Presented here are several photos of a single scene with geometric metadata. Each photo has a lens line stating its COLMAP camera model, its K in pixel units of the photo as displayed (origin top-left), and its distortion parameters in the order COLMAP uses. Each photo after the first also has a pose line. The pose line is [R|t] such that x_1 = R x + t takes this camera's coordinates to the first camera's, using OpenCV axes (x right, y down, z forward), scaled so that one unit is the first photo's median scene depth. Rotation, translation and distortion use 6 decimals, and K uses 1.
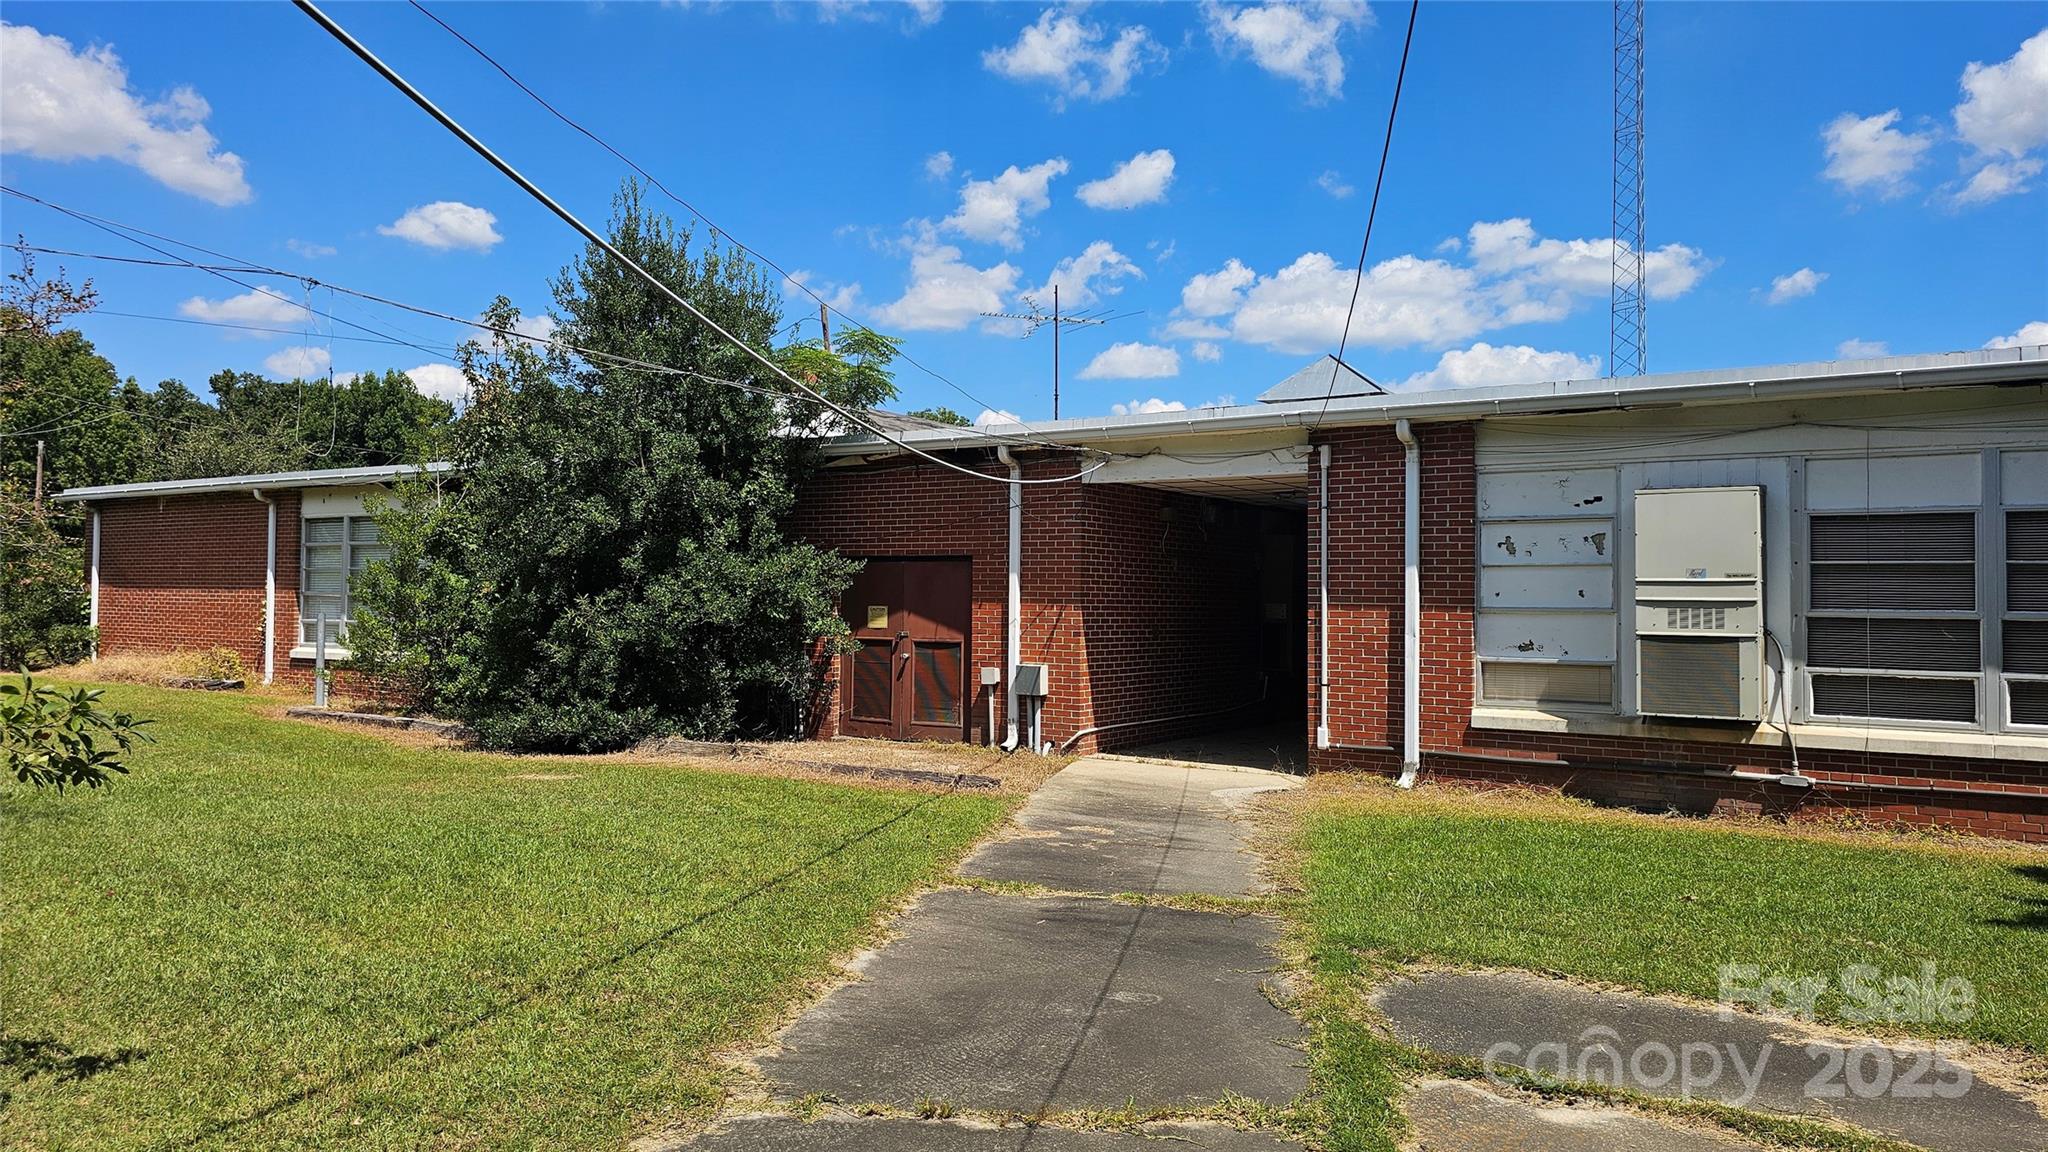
lens RADIAL K [[1373.4, 0, 1023.5], [0, 1373.4, 576.7], [0, 0, 1]] dist [0.081328, -0.076966]
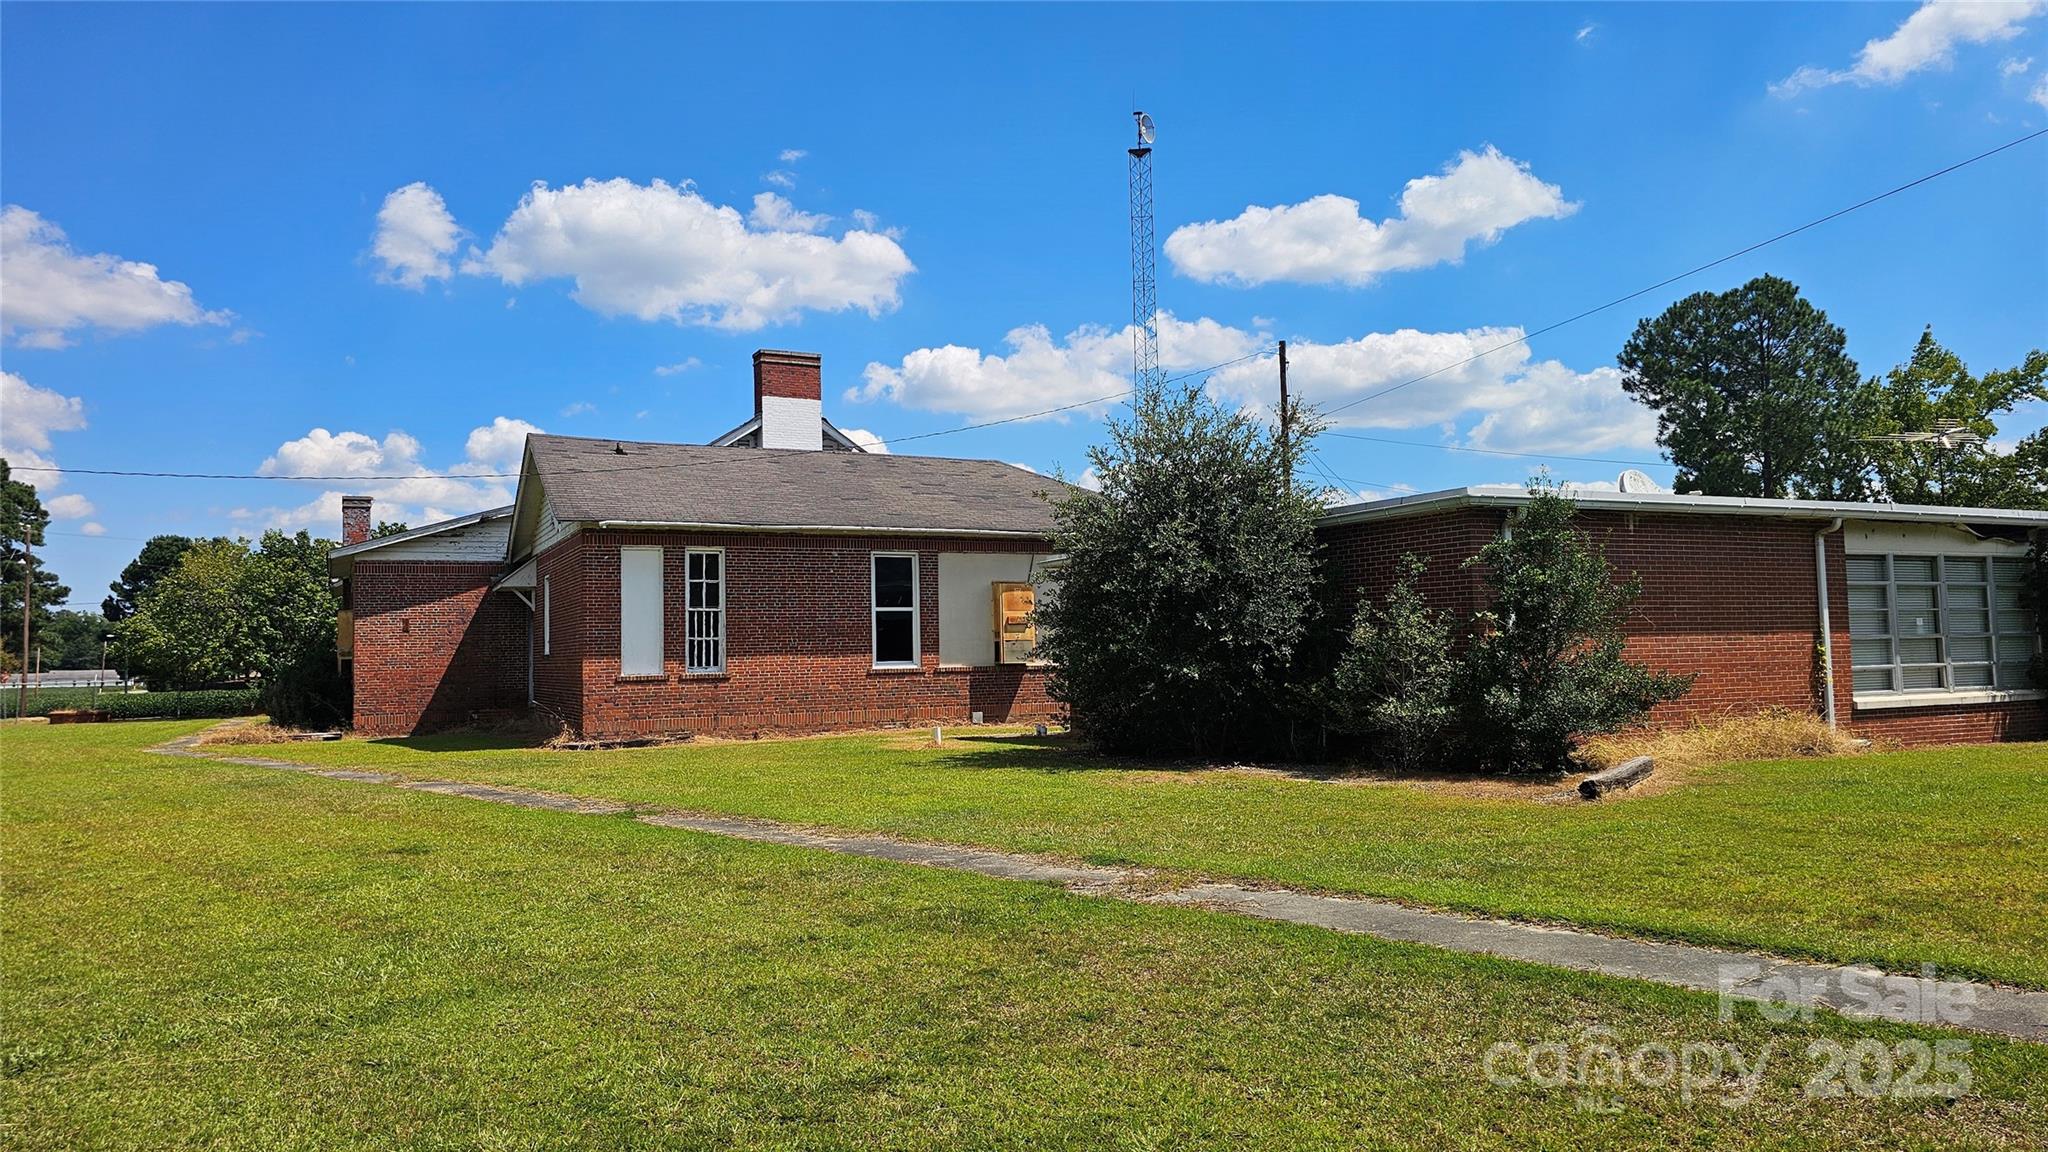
lens RADIAL K [[1373.4, 0, 996.6], [0, 1373.4, 578.3], [0, 0, 1]] dist [0.081328, -0.076966]
pose [[0.519632, 0.021419, 0.854121, -1.560787], [0.002593, 0.999642, -0.026646, -0.003147], [-0.854386, 0.016061, 0.519390, 0.990706]]
